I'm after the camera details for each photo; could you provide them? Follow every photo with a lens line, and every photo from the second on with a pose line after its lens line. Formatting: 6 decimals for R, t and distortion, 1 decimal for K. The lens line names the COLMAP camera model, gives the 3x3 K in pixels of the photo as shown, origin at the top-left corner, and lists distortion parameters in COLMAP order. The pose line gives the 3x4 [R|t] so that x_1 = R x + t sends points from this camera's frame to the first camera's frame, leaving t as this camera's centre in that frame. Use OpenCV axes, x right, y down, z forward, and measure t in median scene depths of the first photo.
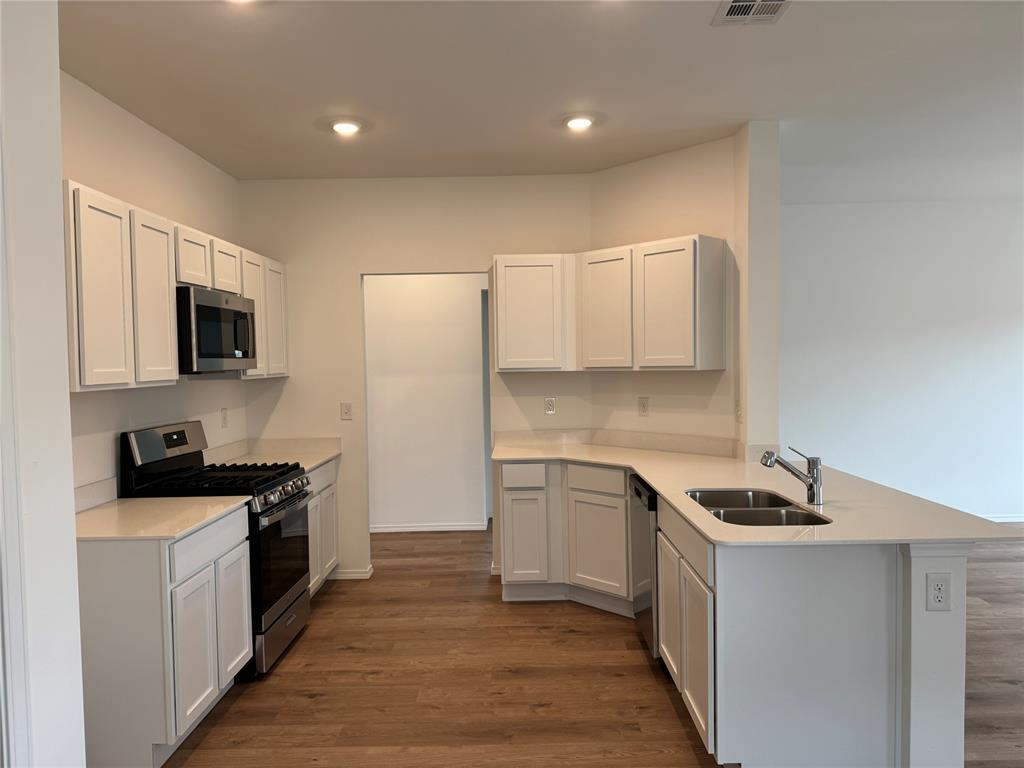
lens RADIAL K [[724.2, 0, 513.0], [0, 724.2, 383.0], [0, 0, 1]] dist [0.067663, -0.019249]
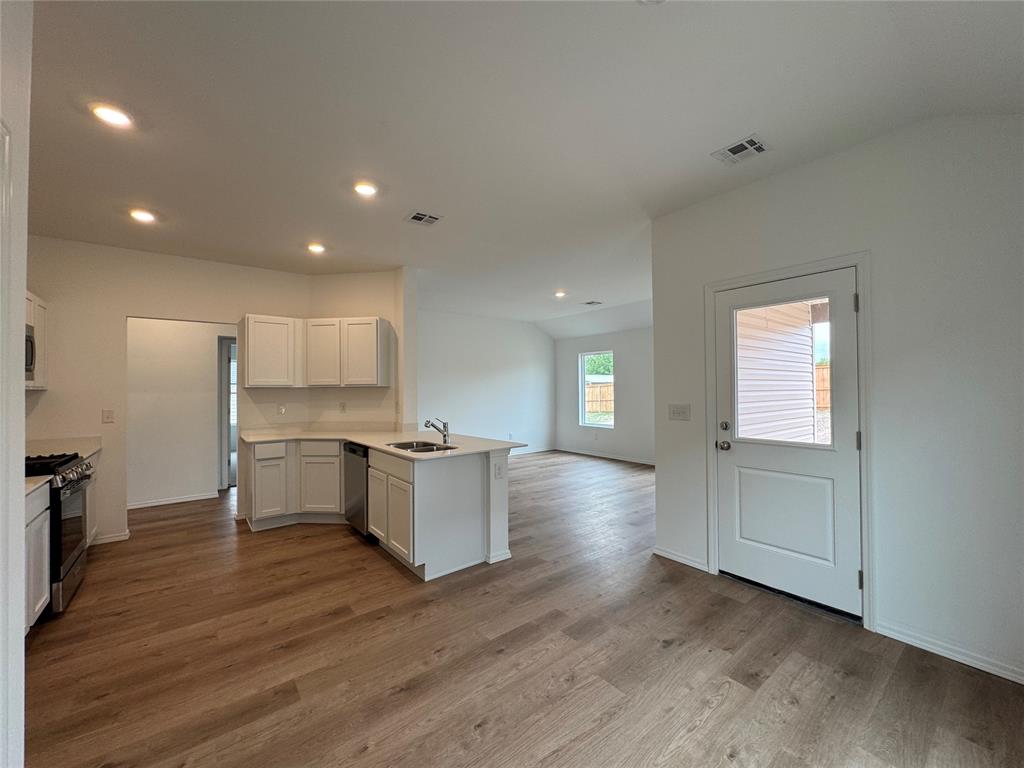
lens RADIAL K [[411.9, 0, 510.0], [0, 411.9, 385.5], [0, 0, 1]] dist [0.000435, 0.000034]
pose [[0.781609, 0.016611, 0.623547, -0.156383], [0.016266, 0.998763, -0.046995, 0.037352], [-0.623556, 0.046874, 0.780372, -0.070232]]
